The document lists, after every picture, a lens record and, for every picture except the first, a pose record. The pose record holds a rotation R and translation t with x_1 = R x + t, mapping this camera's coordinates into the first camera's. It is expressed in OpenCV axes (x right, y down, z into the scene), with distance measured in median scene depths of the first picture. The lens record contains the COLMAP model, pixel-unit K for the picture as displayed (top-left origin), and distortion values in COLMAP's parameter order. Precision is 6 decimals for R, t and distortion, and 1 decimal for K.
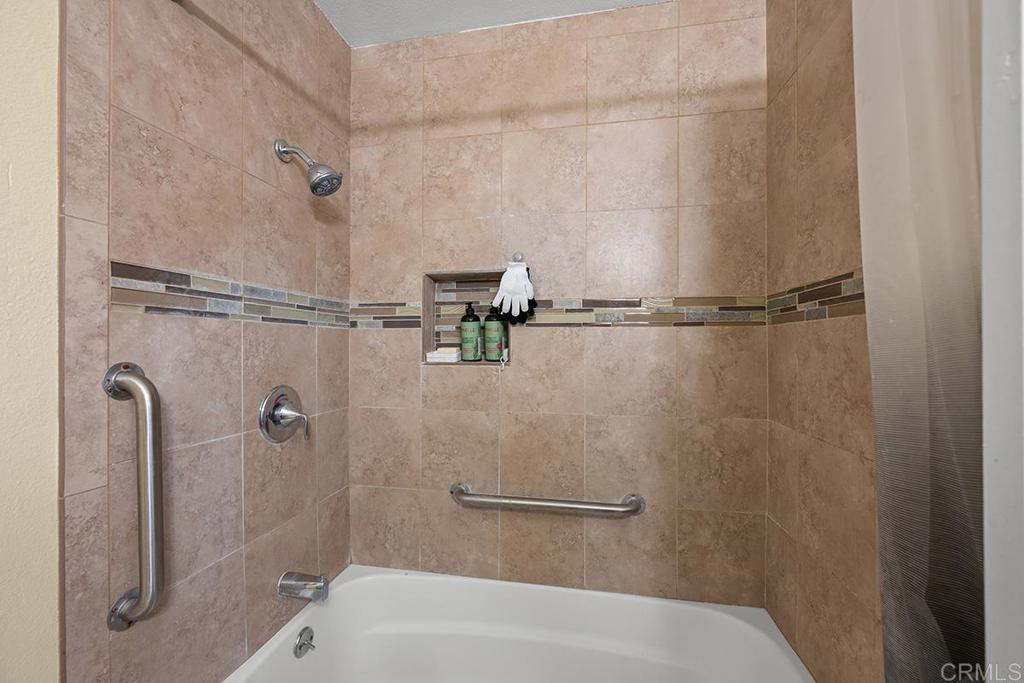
lens RADIAL K [[411.1, 0, 512.9], [0, 411.1, 346.5], [0, 0, 1]] dist [0.001760, 0.000156]
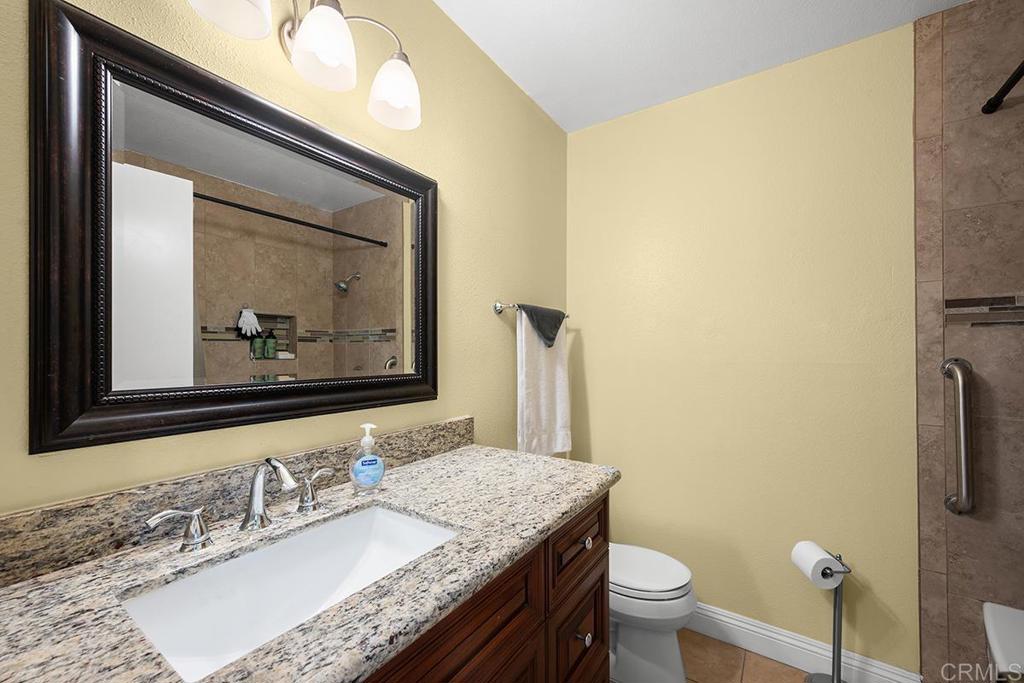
lens RADIAL K [[411.1, 0, 512.5], [0, 411.1, 346.8], [0, 0, 1]] dist [0.001760, 0.000156]
pose [[-0.400493, -0.004190, -0.916290, 1.315750], [0.010039, 0.999909, -0.008960, -0.009251], [0.916245, -0.012787, -0.400415, 0.007313]]
